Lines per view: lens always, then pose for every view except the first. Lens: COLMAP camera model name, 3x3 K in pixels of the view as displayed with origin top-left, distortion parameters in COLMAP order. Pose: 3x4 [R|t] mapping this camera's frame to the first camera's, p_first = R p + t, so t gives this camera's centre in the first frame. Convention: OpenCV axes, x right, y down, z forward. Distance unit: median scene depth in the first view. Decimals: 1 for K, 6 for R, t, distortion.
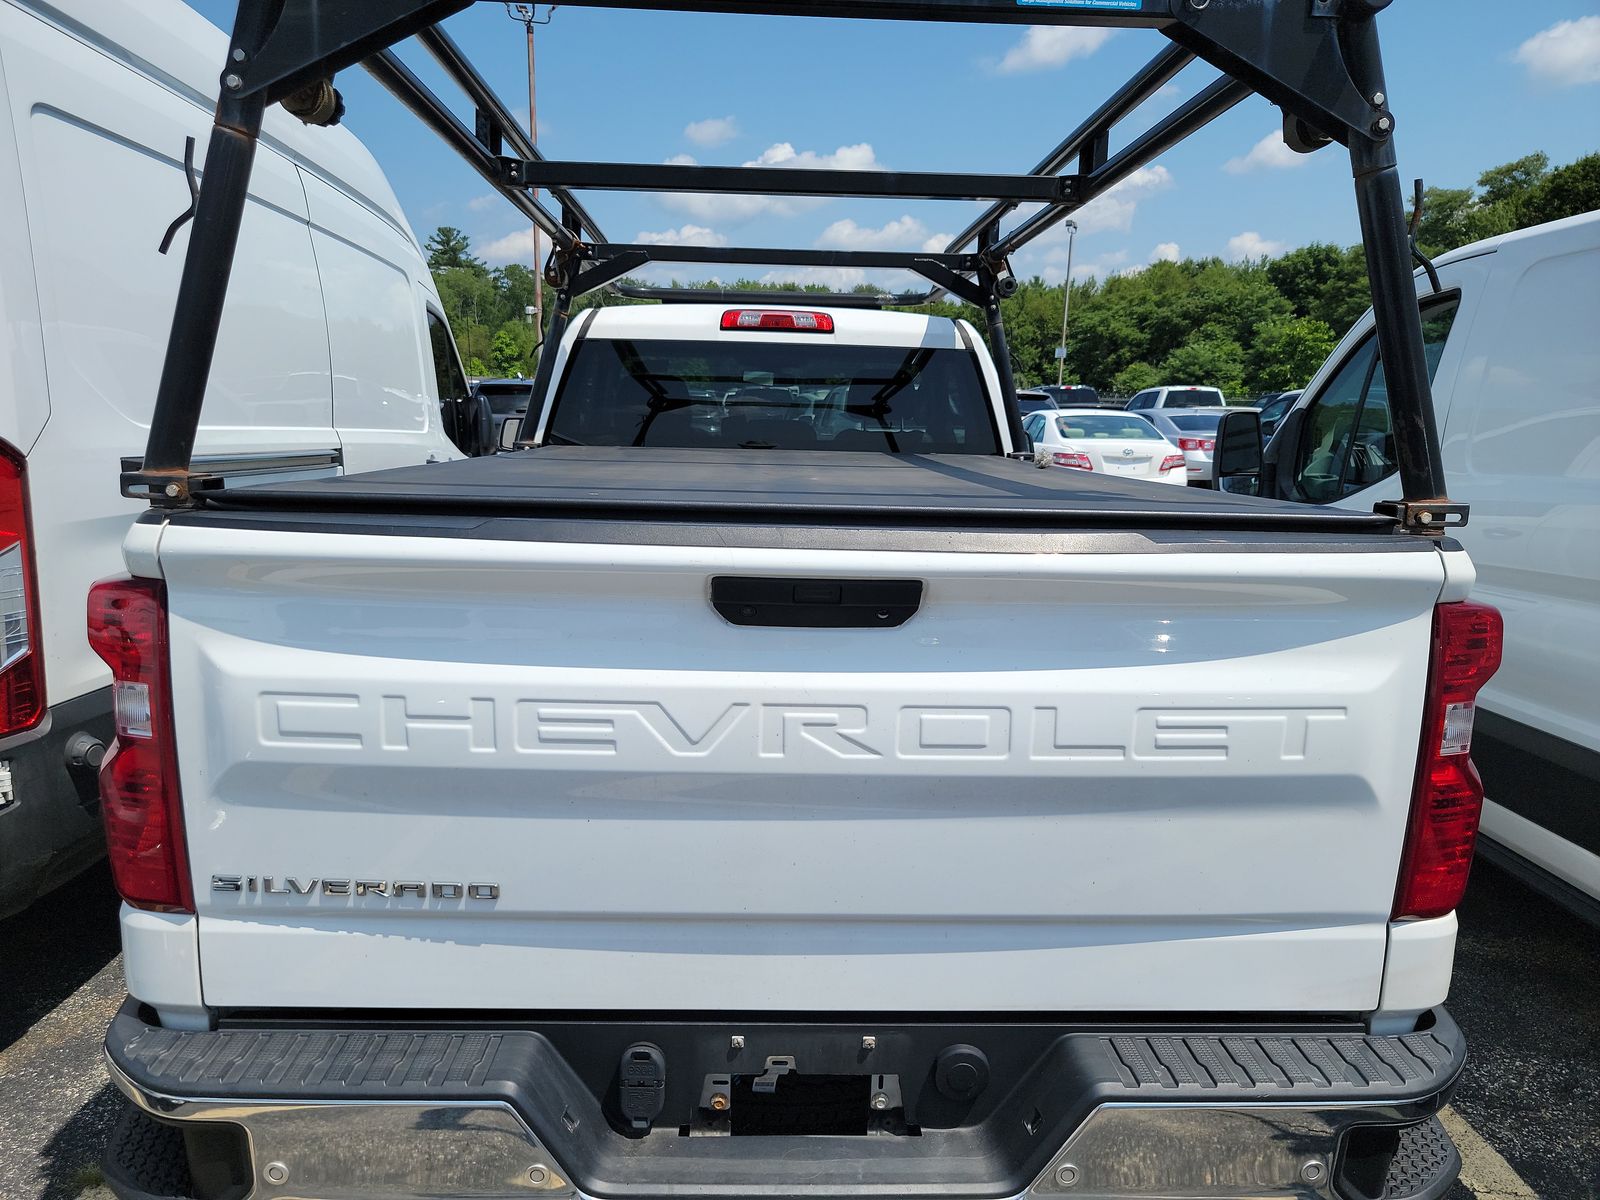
lens RADIAL K [[1142.8, 0, 800.0], [0, 1142.8, 600.0], [0, 0, 1]] dist [0.016402, -0.001764]
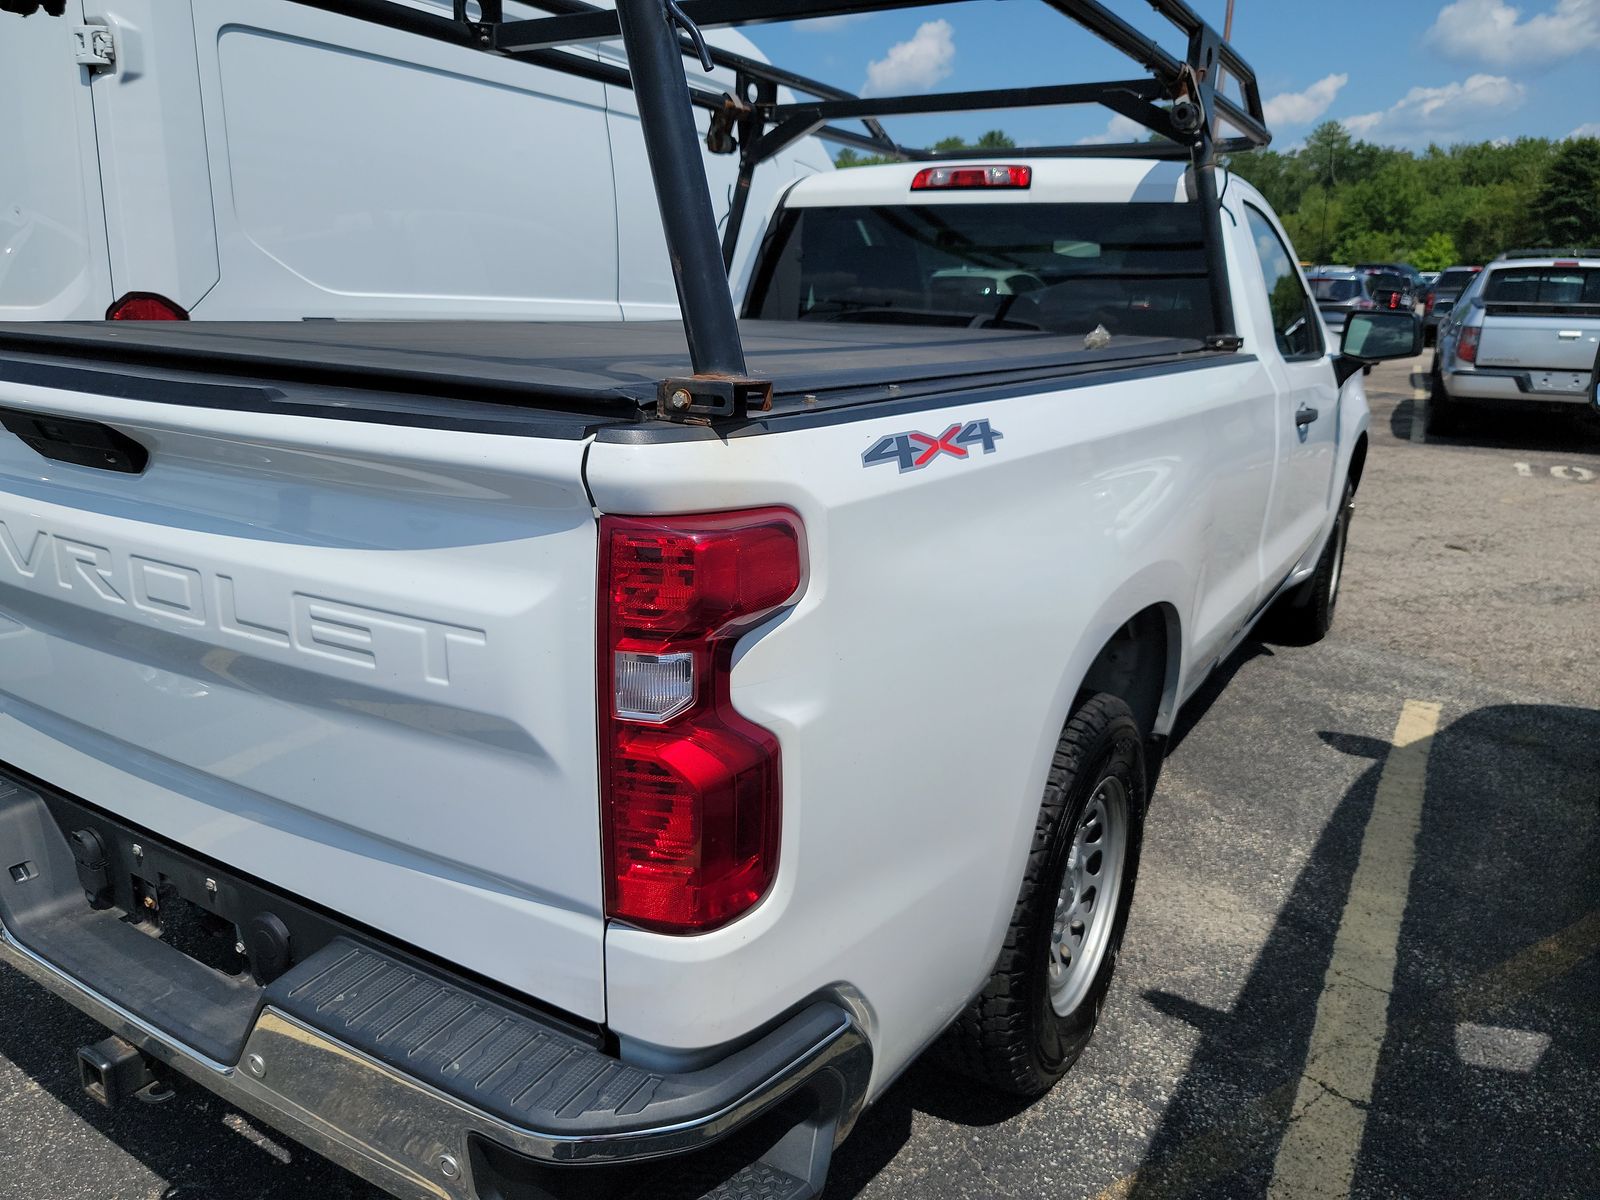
lens RADIAL K [[1145.6, 0, 800.0], [0, 1145.6, 600.0], [0, 0, 1]] dist [0.051041, -0.070479]
pose [[0.830468, 0.144542, -0.537988, 0.991425], [-0.095196, 0.988369, 0.118596, -0.037448], [0.548873, -0.047276, 0.834568, 0.427689]]
